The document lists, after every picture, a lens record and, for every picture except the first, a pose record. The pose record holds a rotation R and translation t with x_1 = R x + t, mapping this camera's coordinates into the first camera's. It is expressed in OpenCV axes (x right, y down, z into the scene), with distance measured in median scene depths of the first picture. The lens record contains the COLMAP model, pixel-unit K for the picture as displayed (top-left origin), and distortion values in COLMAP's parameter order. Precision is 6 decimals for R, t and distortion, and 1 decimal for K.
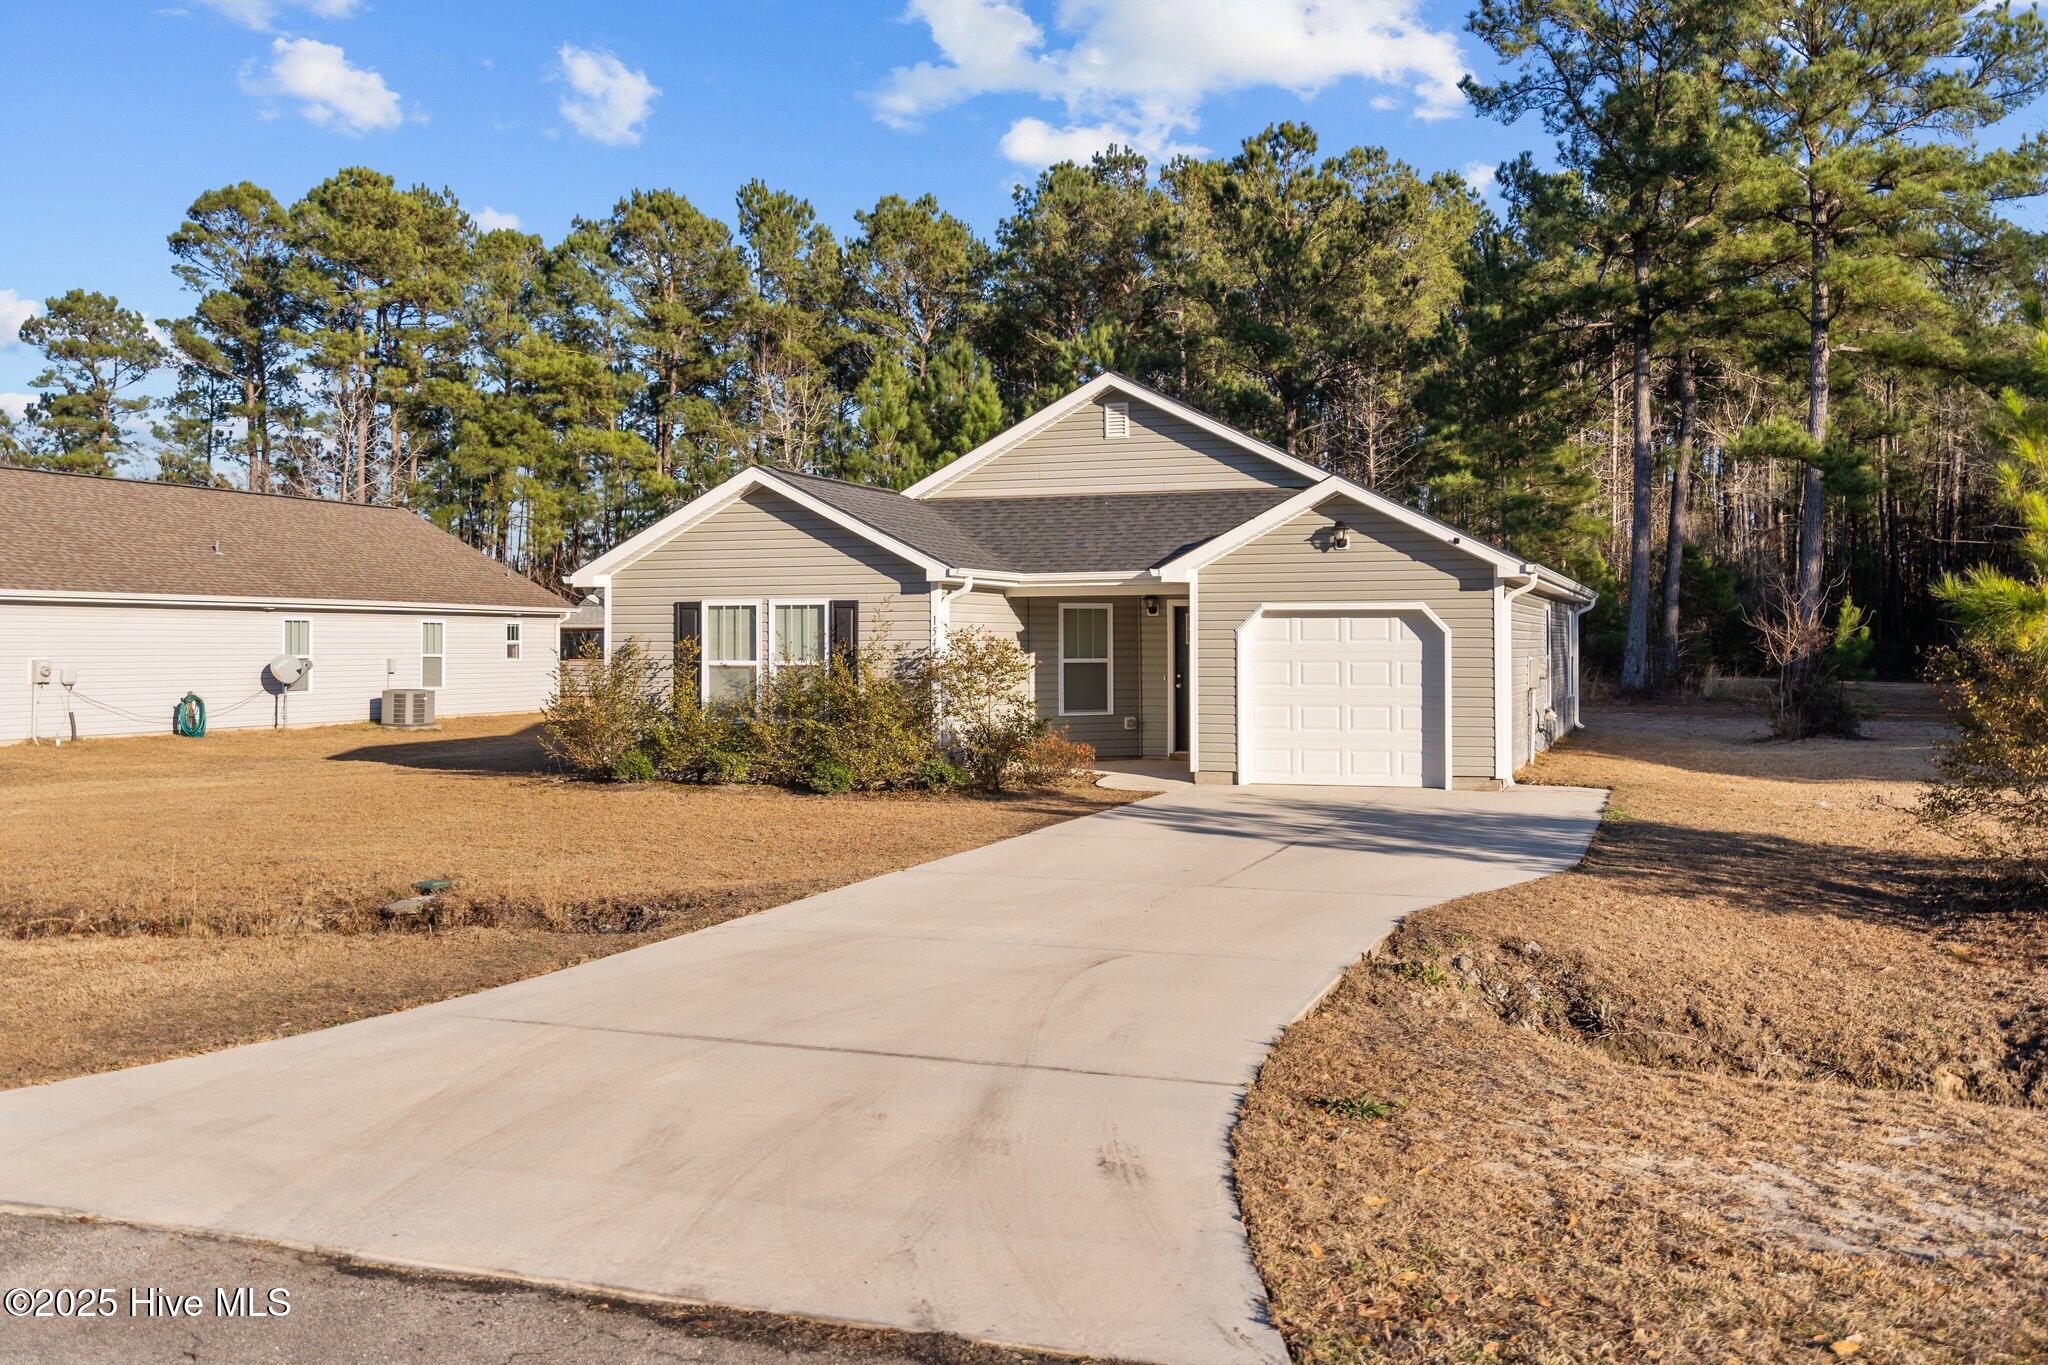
lens RADIAL K [[1861.2, 0, 1019.2], [0, 1861.2, 622.3], [0, 0, 1]] dist [0.013897, -0.001765]
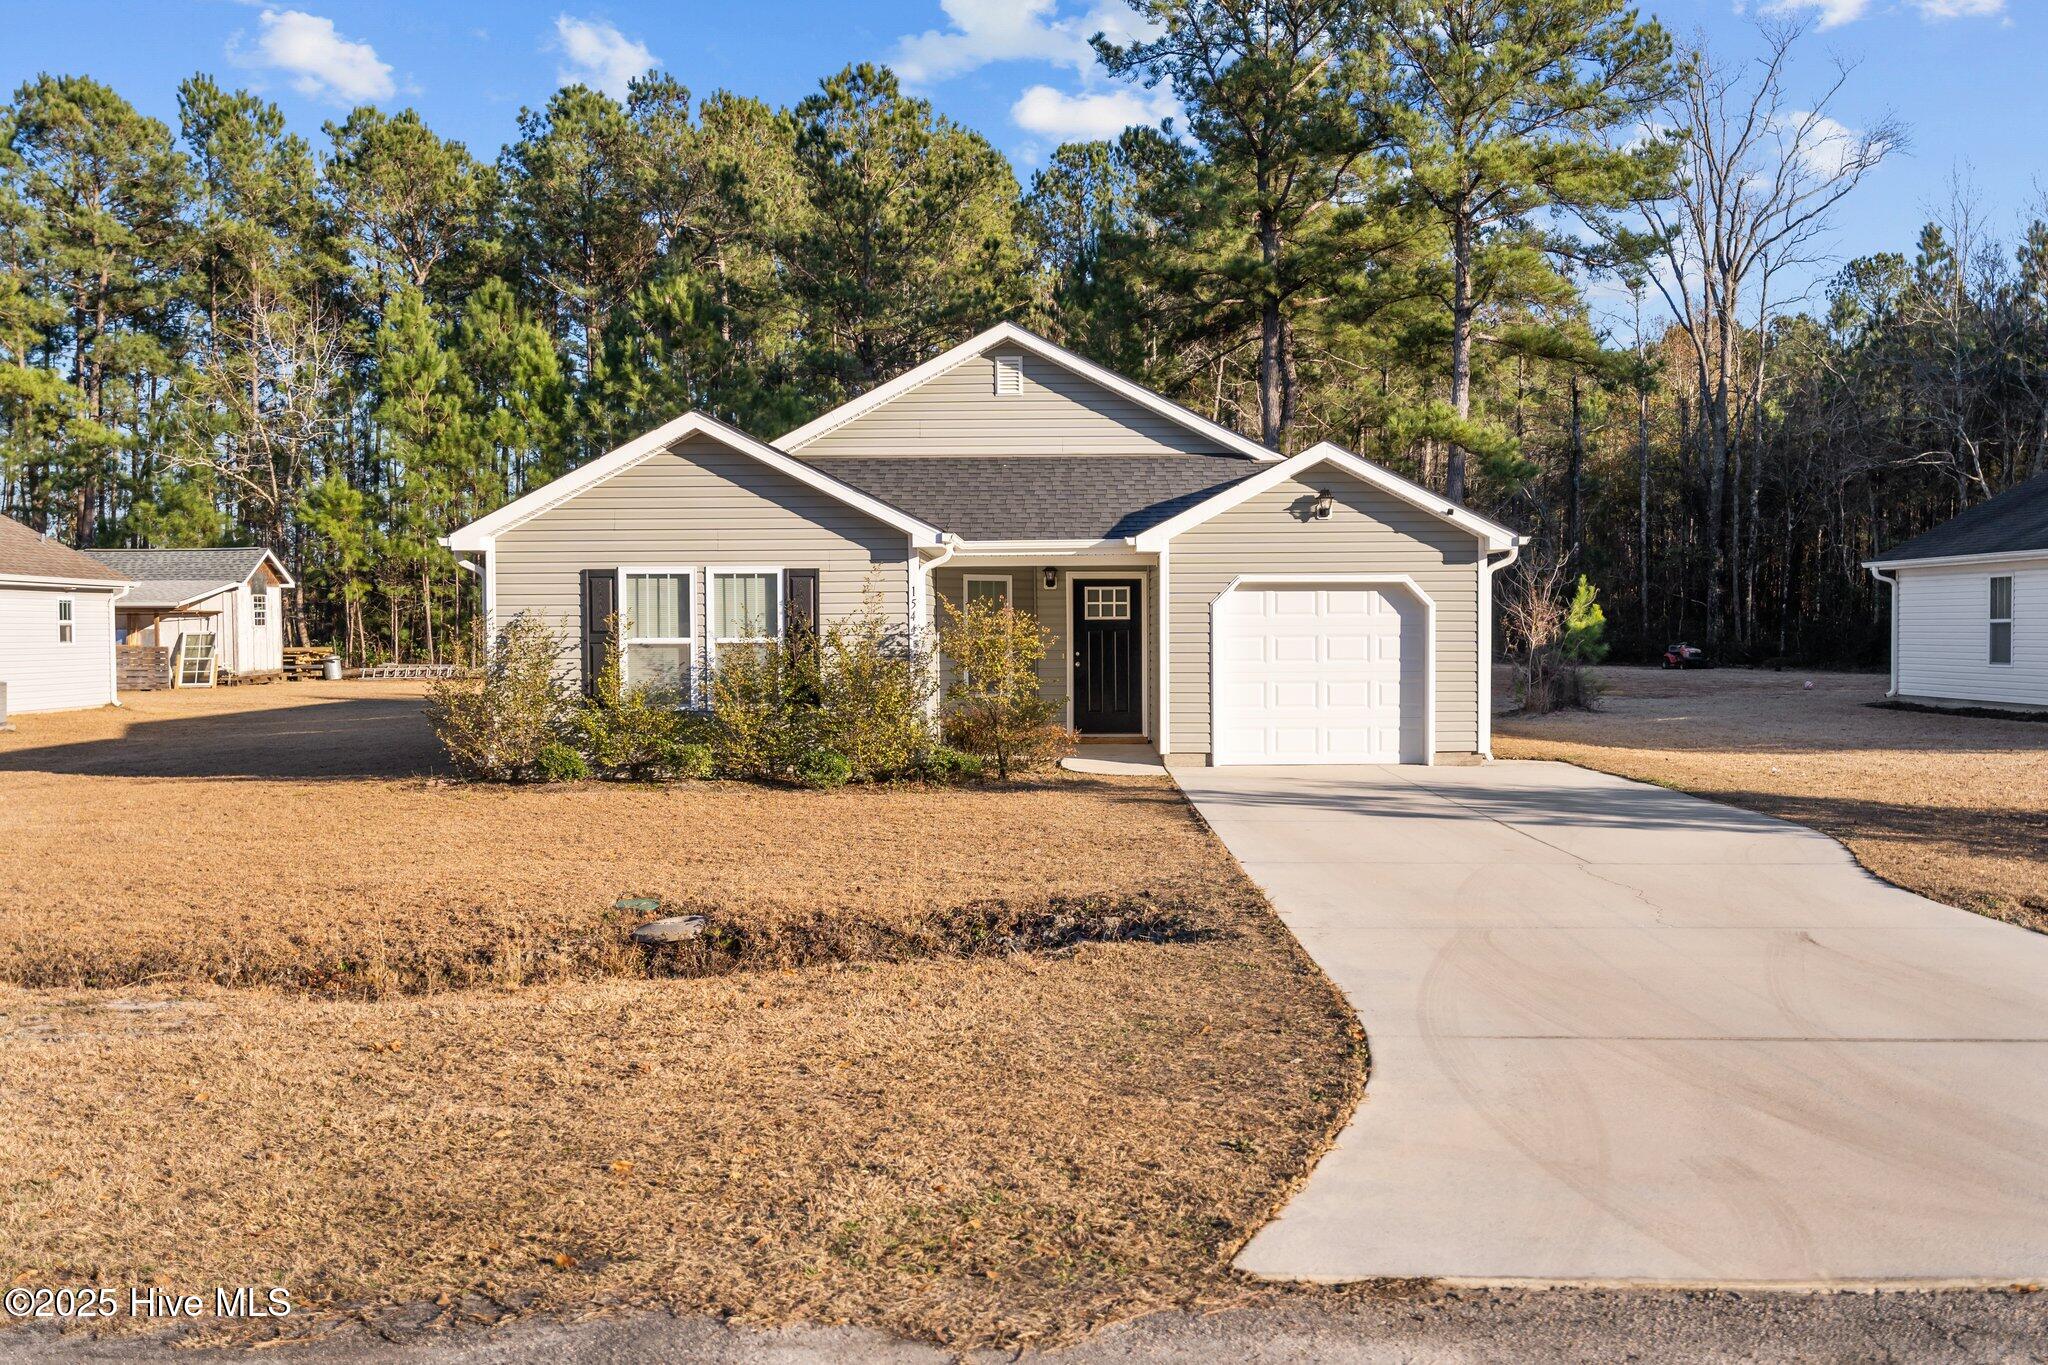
lens RADIAL K [[1979.7, 0, 1024.0], [0, 1979.7, 682.5], [0, 0, 1]] dist [0.010170, 0.006315]
pose [[0.944740, -0.011073, 0.327635, -0.142257], [-0.001454, 0.999278, 0.037965, 0.002906], [-0.327819, -0.036343, 0.944041, 0.038277]]
